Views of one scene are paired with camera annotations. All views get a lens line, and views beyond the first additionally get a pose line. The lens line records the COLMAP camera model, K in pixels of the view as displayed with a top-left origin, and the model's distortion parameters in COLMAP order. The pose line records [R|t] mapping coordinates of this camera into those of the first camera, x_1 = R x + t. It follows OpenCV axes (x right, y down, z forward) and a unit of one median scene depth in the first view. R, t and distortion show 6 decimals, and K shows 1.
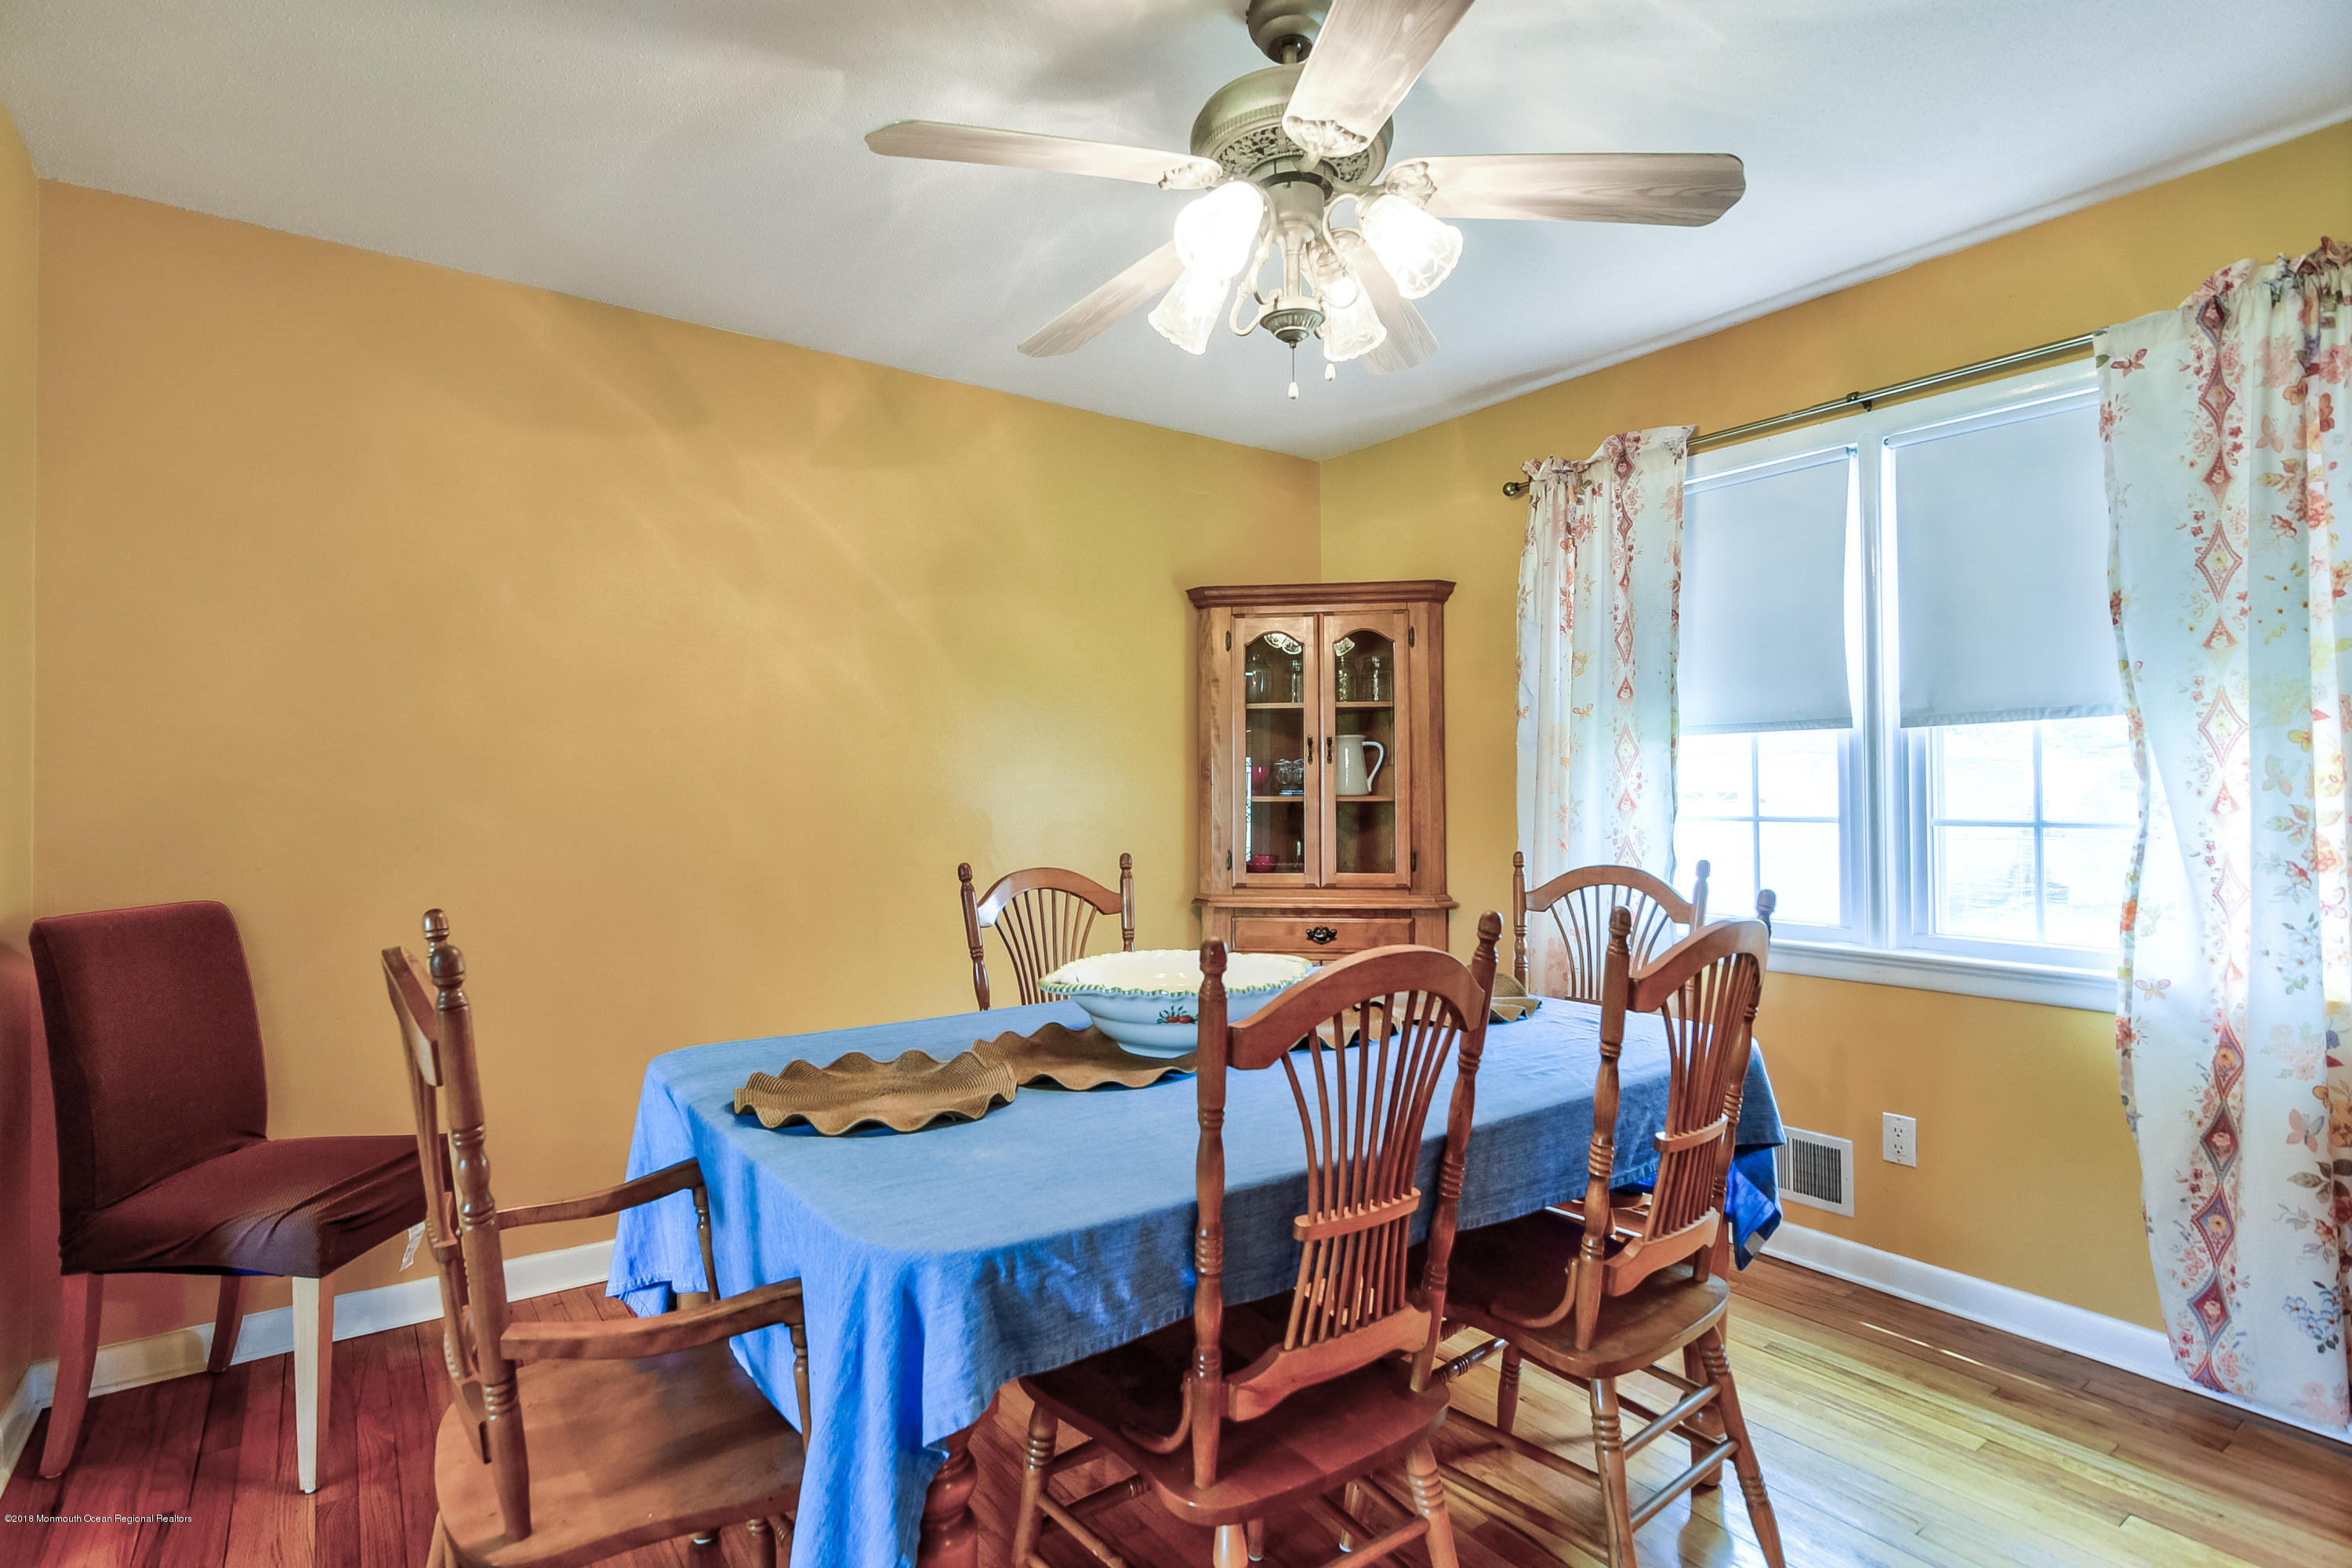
lens RADIAL K [[1162.7, 0, 1167.8], [0, 1162.7, 804.5], [0, 0, 1]] dist [-0.005489, -0.000214]
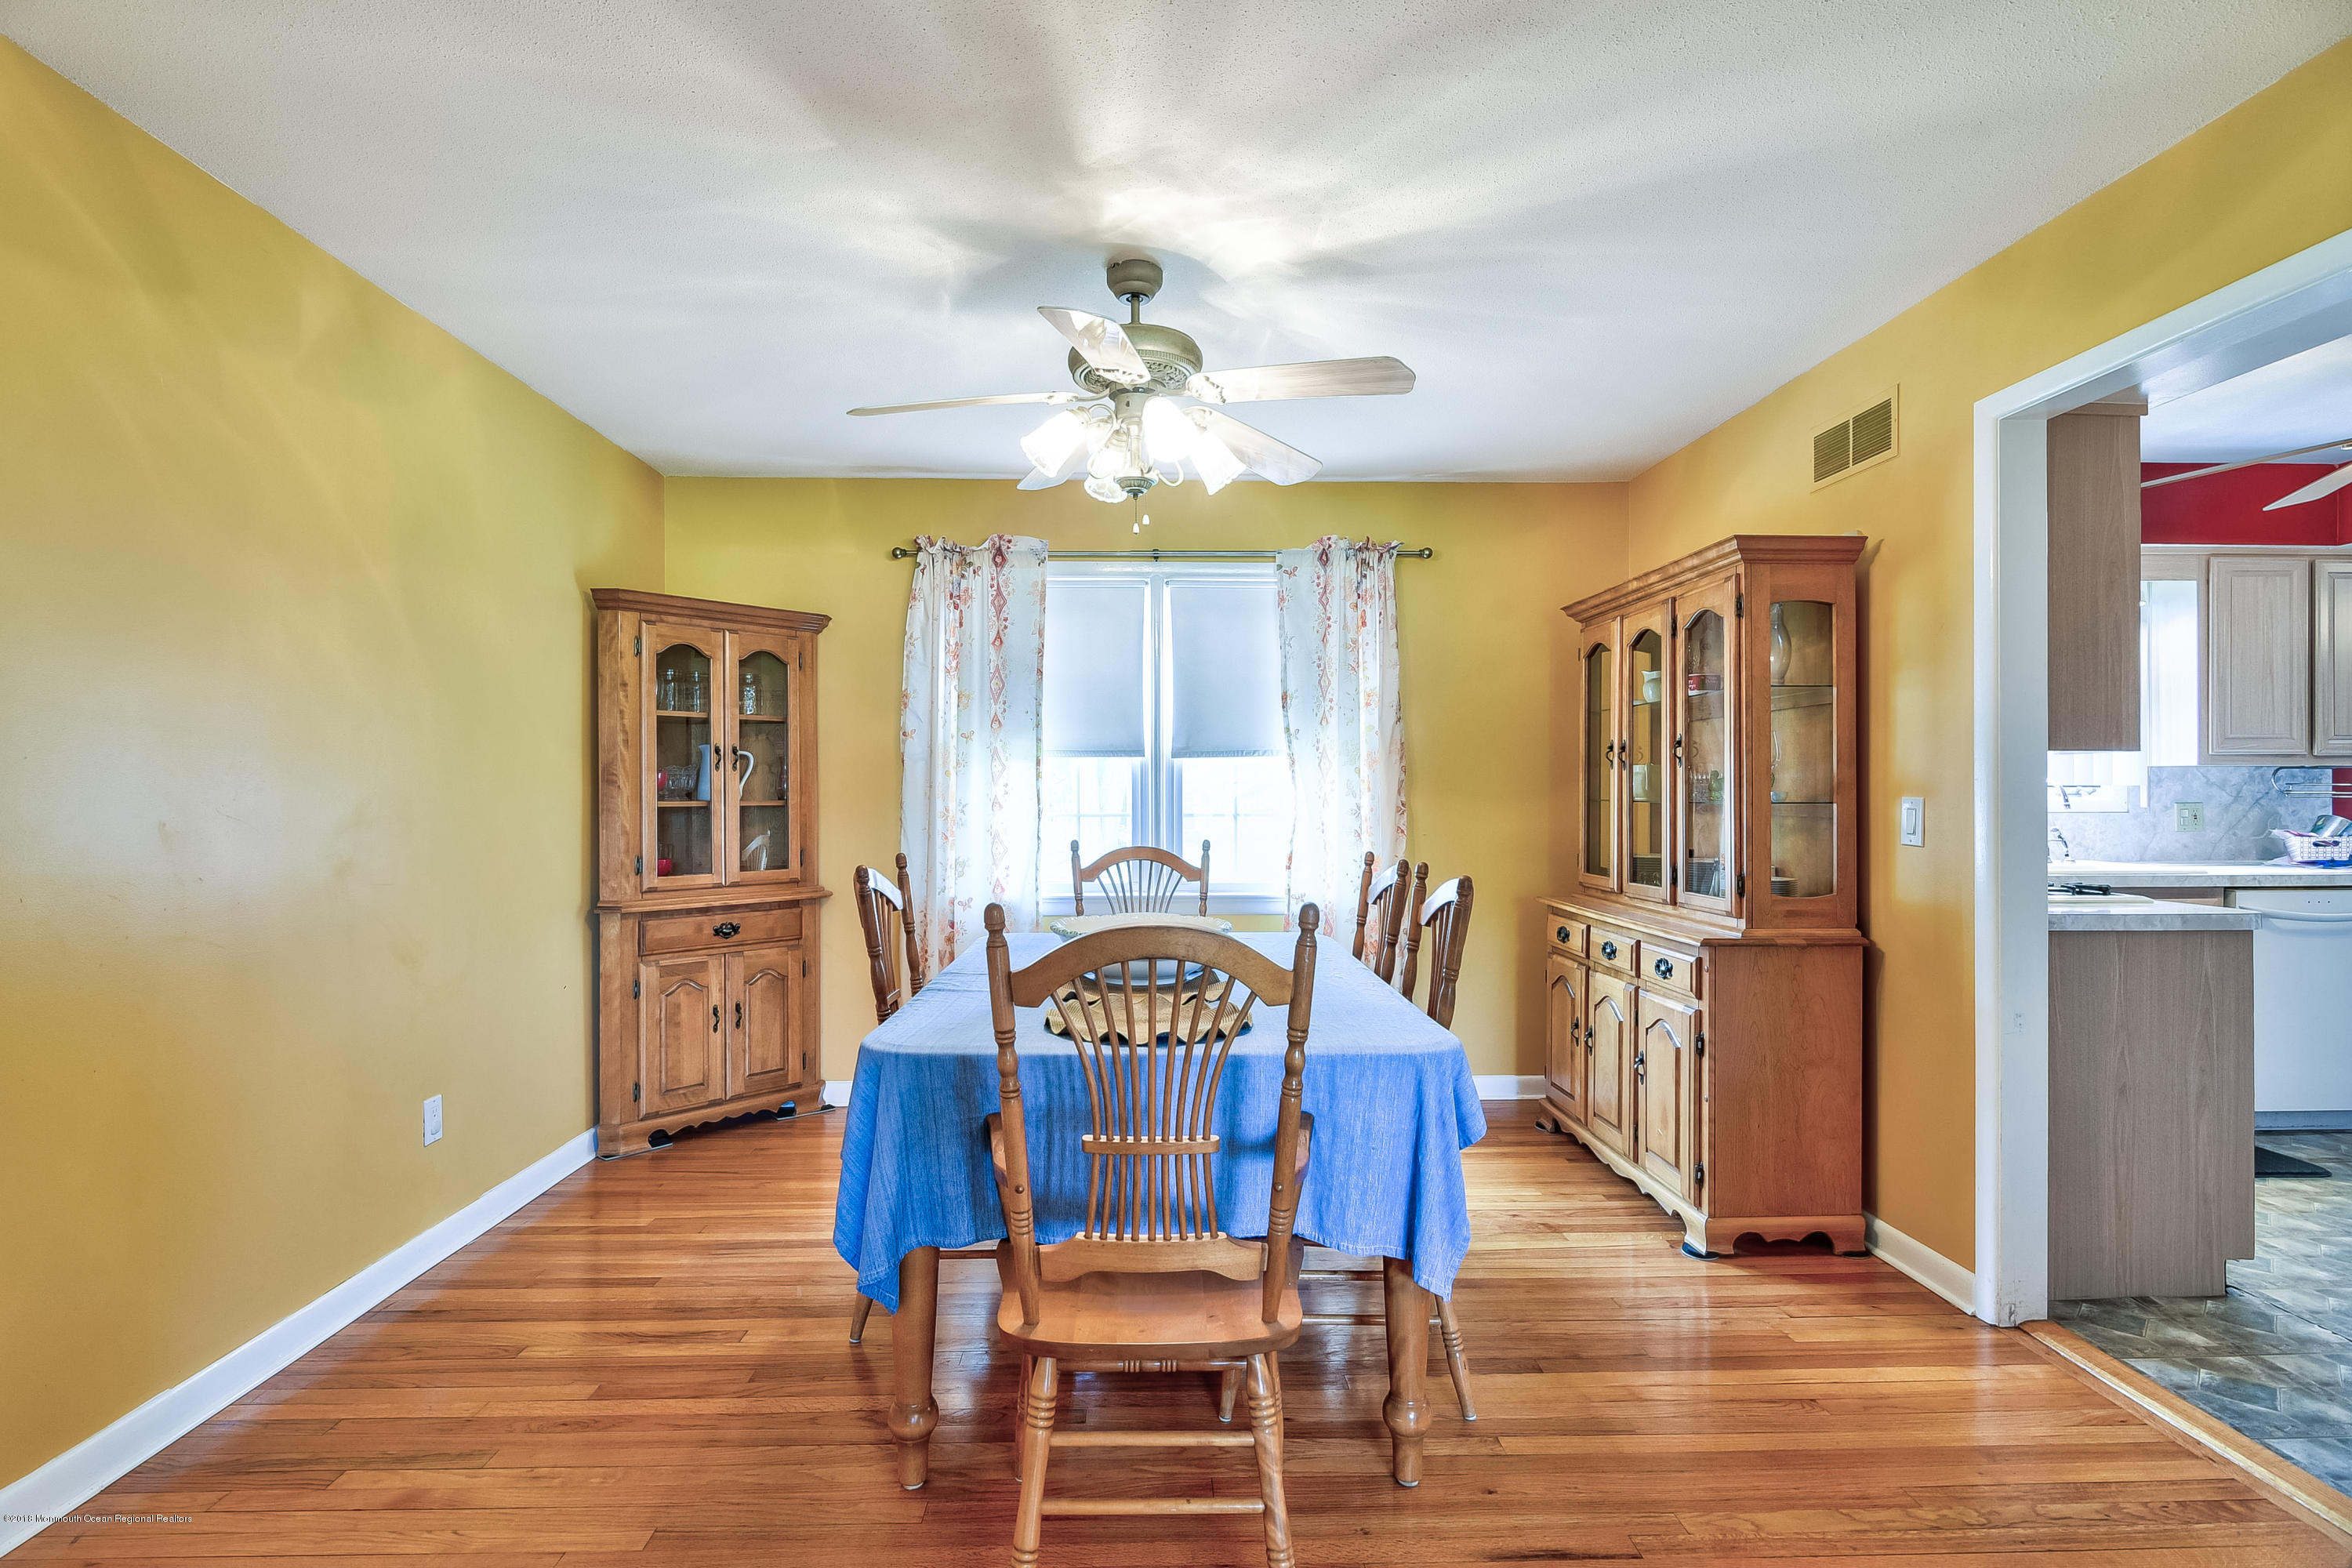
lens RADIAL K [[1138.2, 0, 1156.6], [0, 1138.2, 788.0], [0, 0, 1]] dist [-0.003049, 0.000242]
pose [[0.559290, 0.003529, 0.828965, -0.596538], [0.005871, 0.999949, -0.008218, -0.009198], [-0.828952, 0.009463, 0.559240, 0.099096]]
